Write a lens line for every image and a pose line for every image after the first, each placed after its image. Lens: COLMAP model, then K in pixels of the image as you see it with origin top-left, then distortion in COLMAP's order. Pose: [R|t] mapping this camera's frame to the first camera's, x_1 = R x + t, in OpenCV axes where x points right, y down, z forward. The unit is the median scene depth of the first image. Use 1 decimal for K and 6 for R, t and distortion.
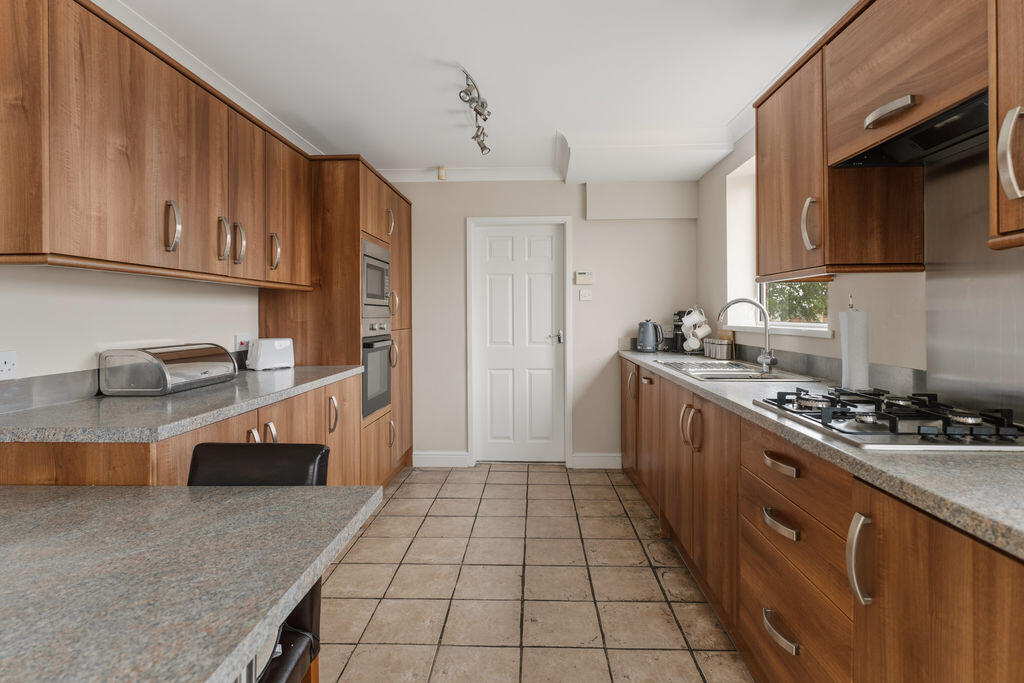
lens RADIAL K [[501.5, 0, 513.2], [0, 501.5, 320.6], [0, 0, 1]] dist [-0.002113, -0.000247]
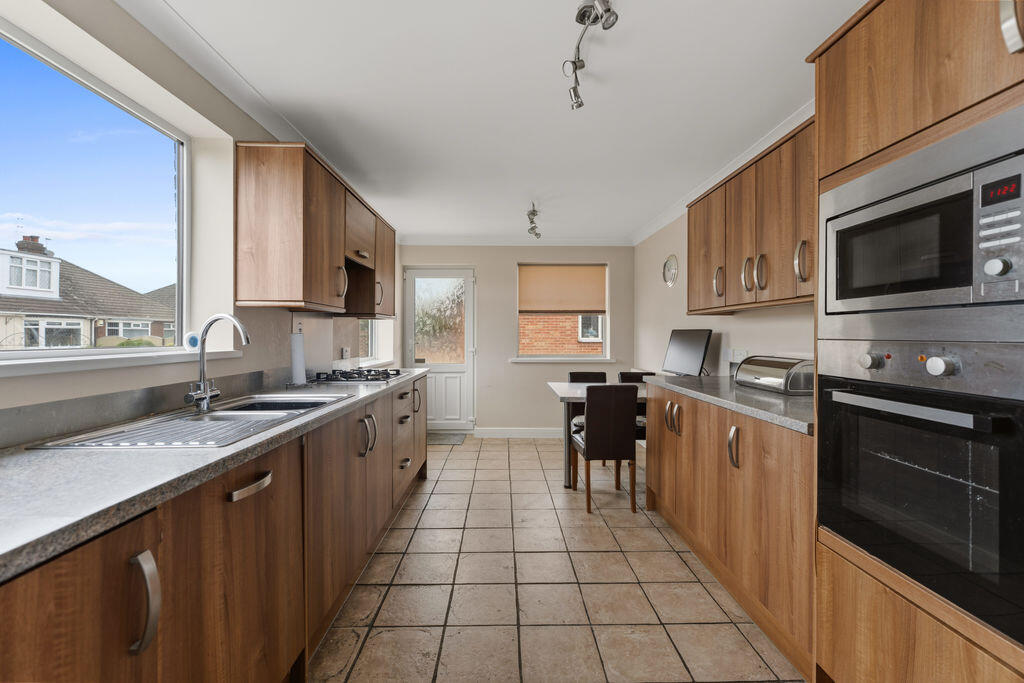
lens RADIAL K [[435.6, 0, 512.0], [0, 435.6, 341.5], [0, 0, 1]] dist [-0.000035, -0.000060]
pose [[-0.998169, 0.005795, -0.060212, 0.083265], [0.004442, 0.999735, 0.022585, -0.019320], [0.060327, 0.022276, -0.997930, 1.929601]]
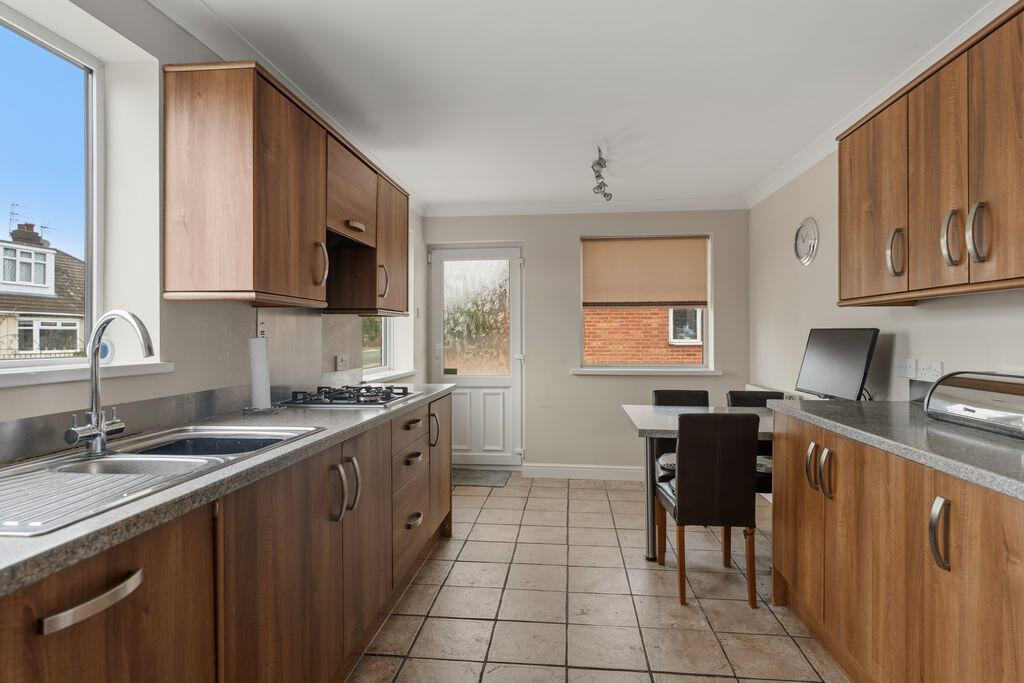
lens RADIAL K [[556.3, 0, 512.0], [0, 556.3, 341.5], [0, 0, 1]] dist [0.001073, 0.000411]
pose [[-0.997904, 0.007444, 0.064279, 0.041301], [0.008609, 0.999803, 0.017866, -0.023760], [-0.064134, 0.018382, -0.997772, 1.767024]]
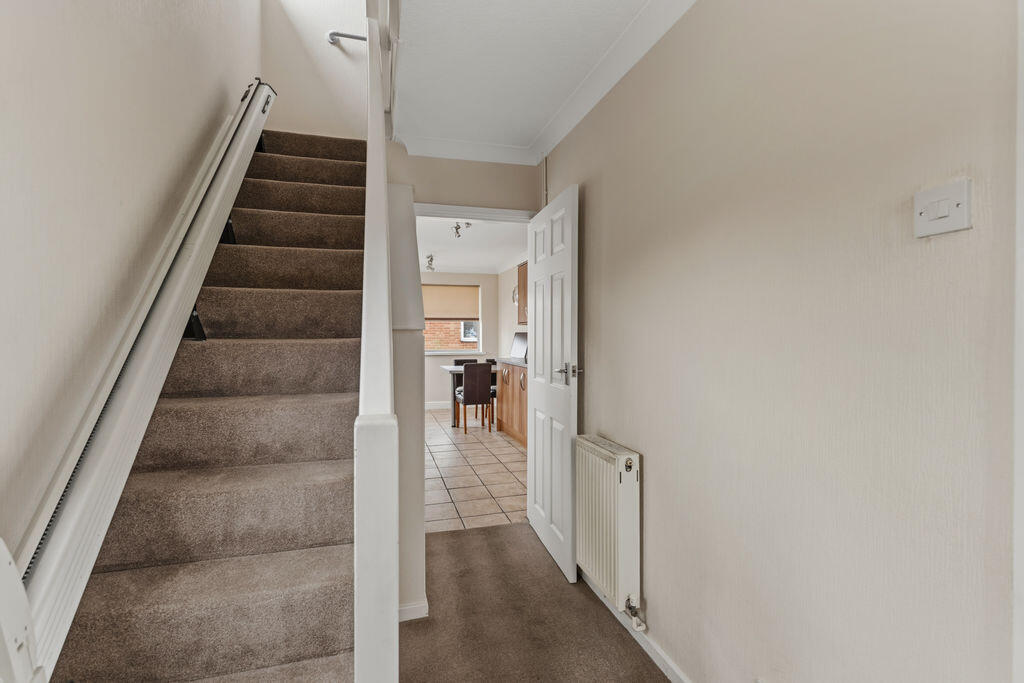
lens RADIAL K [[472.7, 0, 512.0], [0, 472.7, 341.5], [0, 0, 1]] dist [-0.000195, -0.000004]
pose [[-0.949976, 0.009635, -0.312174, 0.345935], [0.002869, 0.999751, 0.022126, -0.033982], [0.312310, 0.020124, -0.949767, 3.215192]]
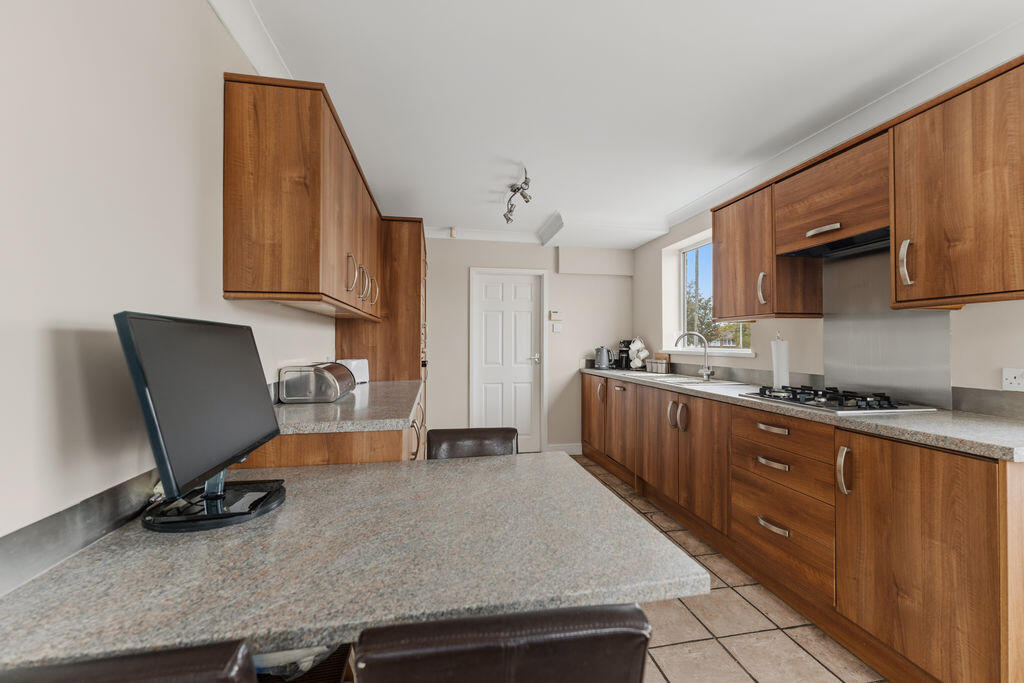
lens RADIAL K [[410.1, 0, 512.0], [0, 410.1, 341.5], [0, 0, 1]] dist [-0.000601, -0.000171]
pose [[0.975717, 0.007148, 0.218918, -0.402670], [-0.003614, 0.999857, -0.016538, 0.007946], [-0.219005, 0.015346, 0.975603, -0.113890]]
